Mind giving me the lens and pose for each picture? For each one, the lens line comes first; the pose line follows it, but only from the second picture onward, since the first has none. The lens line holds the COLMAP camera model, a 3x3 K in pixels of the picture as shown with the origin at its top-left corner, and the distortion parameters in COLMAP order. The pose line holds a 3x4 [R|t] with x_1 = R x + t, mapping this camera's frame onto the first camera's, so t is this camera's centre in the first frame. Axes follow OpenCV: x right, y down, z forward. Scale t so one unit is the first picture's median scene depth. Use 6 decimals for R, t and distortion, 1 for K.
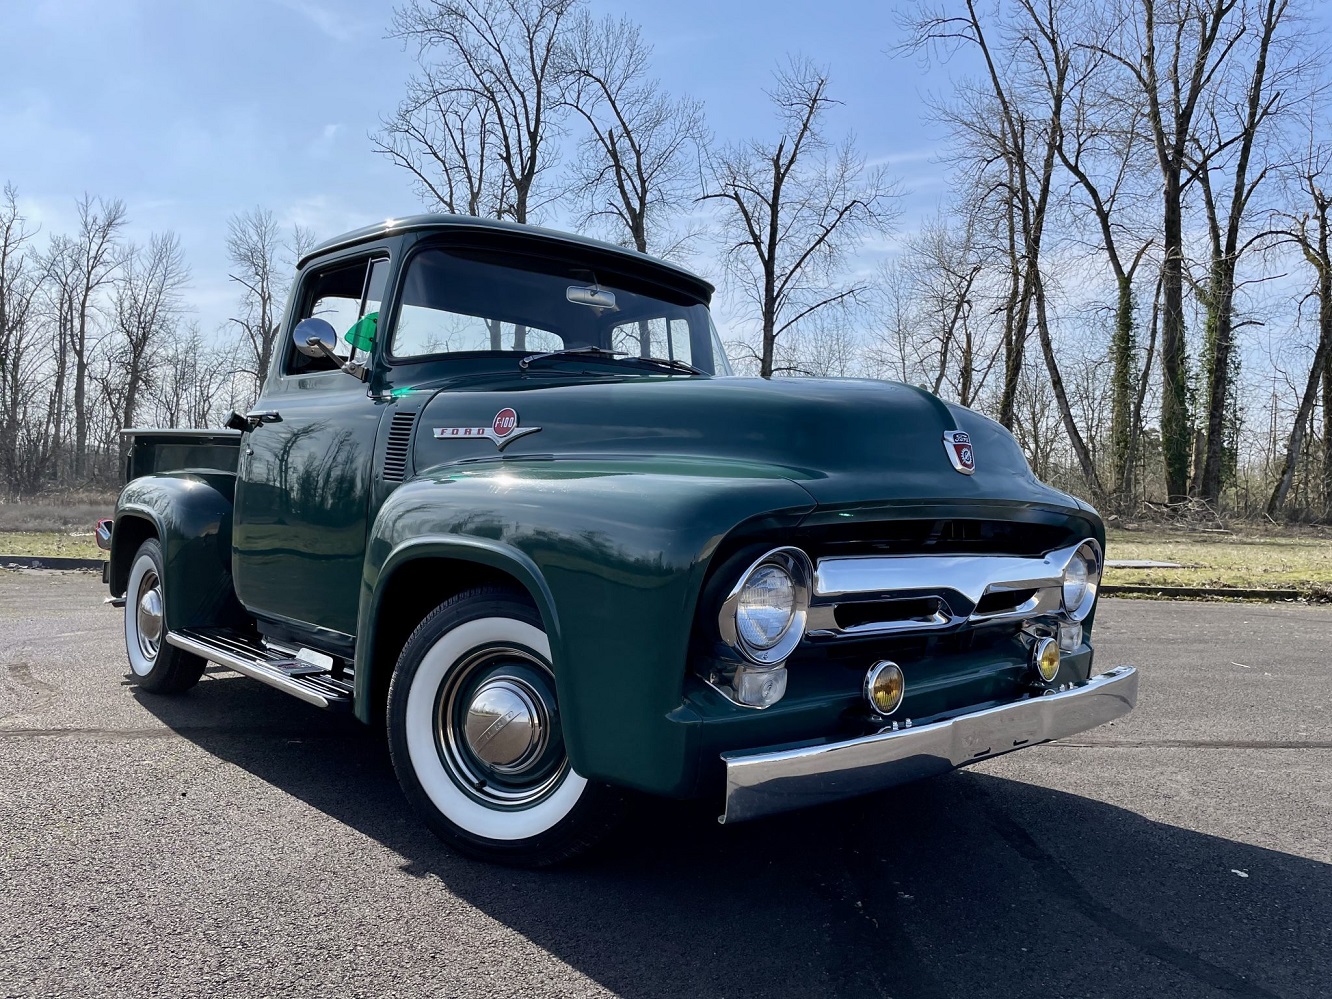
lens RADIAL K [[995.0, 0, 679.5], [0, 995.0, 503.3], [0, 0, 1]] dist [0.075208, -0.096714]
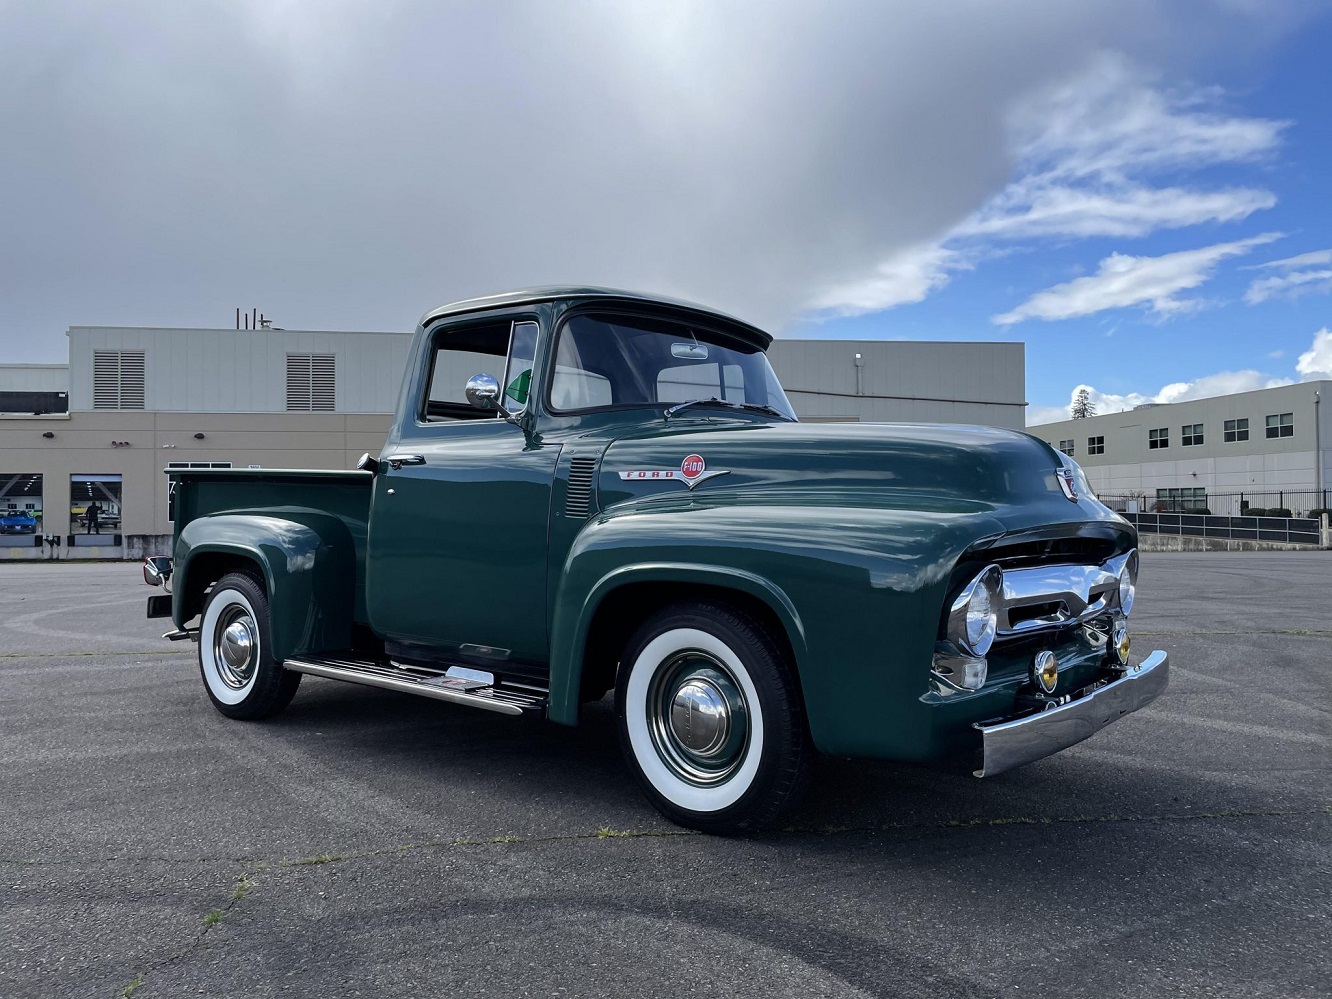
lens RADIAL K [[995.0, 0, 659.3], [0, 995.0, 503.3], [0, 0, 1]] dist [0.075208, -0.096714]
pose [[0.990932, -0.024340, 0.132139, -0.289127], [0.026114, 0.999590, -0.011707, -0.018543], [-0.131800, 0.015051, 0.991162, -0.137100]]
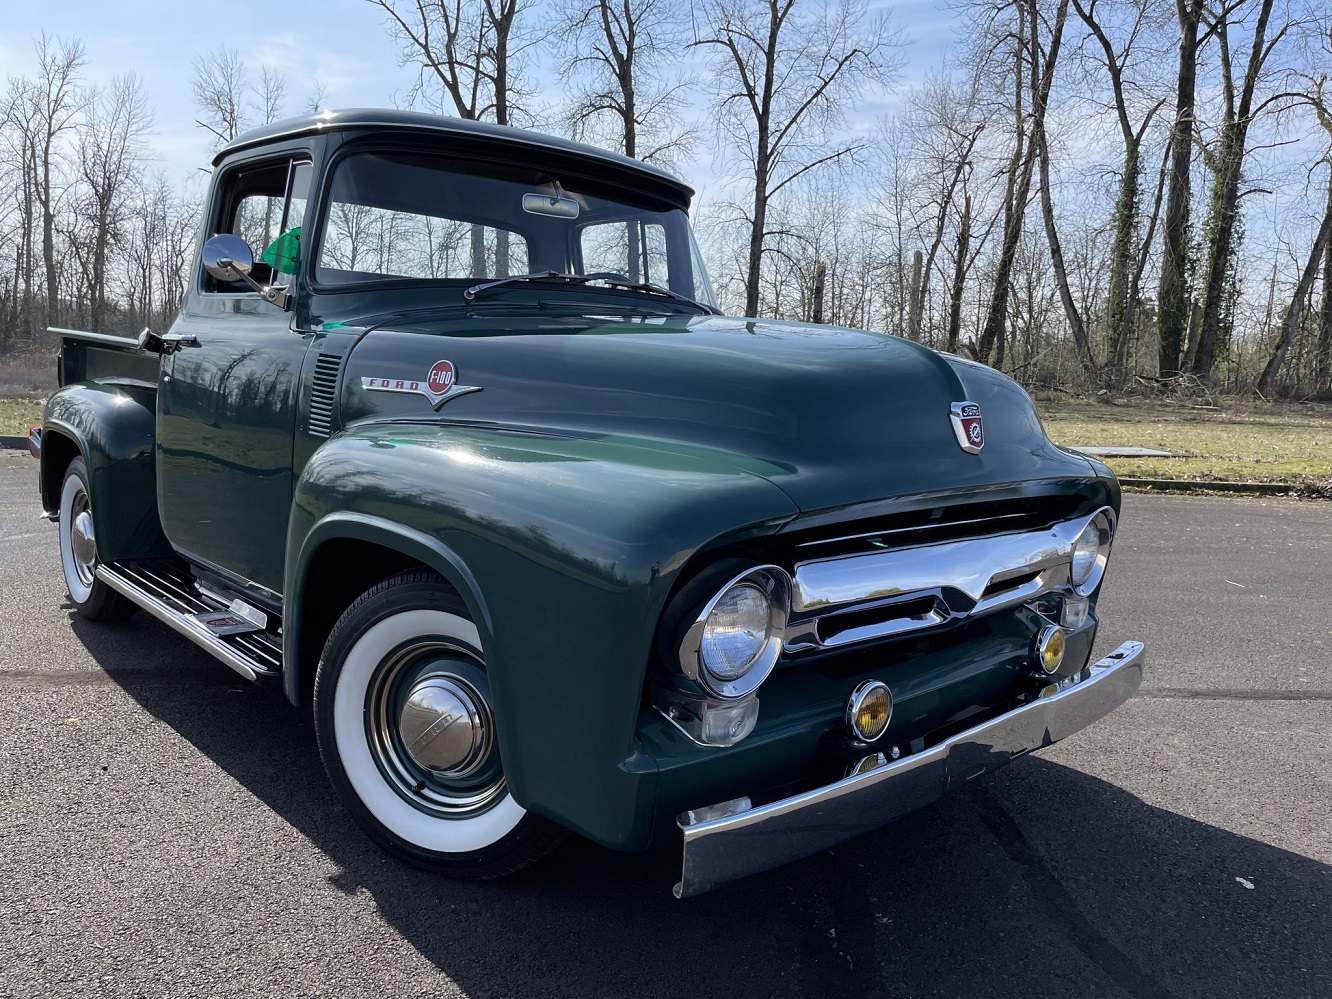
lens RADIAL K [[995.0, 0, 674.6], [0, 995.0, 504.4], [0, 0, 1]] dist [0.075208, -0.096714]
pose [[0.999880, 0.012099, 0.009627, 0.014707], [-0.013288, 0.990777, 0.134853, -0.070686], [-0.007906, -0.134965, 0.990819, 0.100730]]
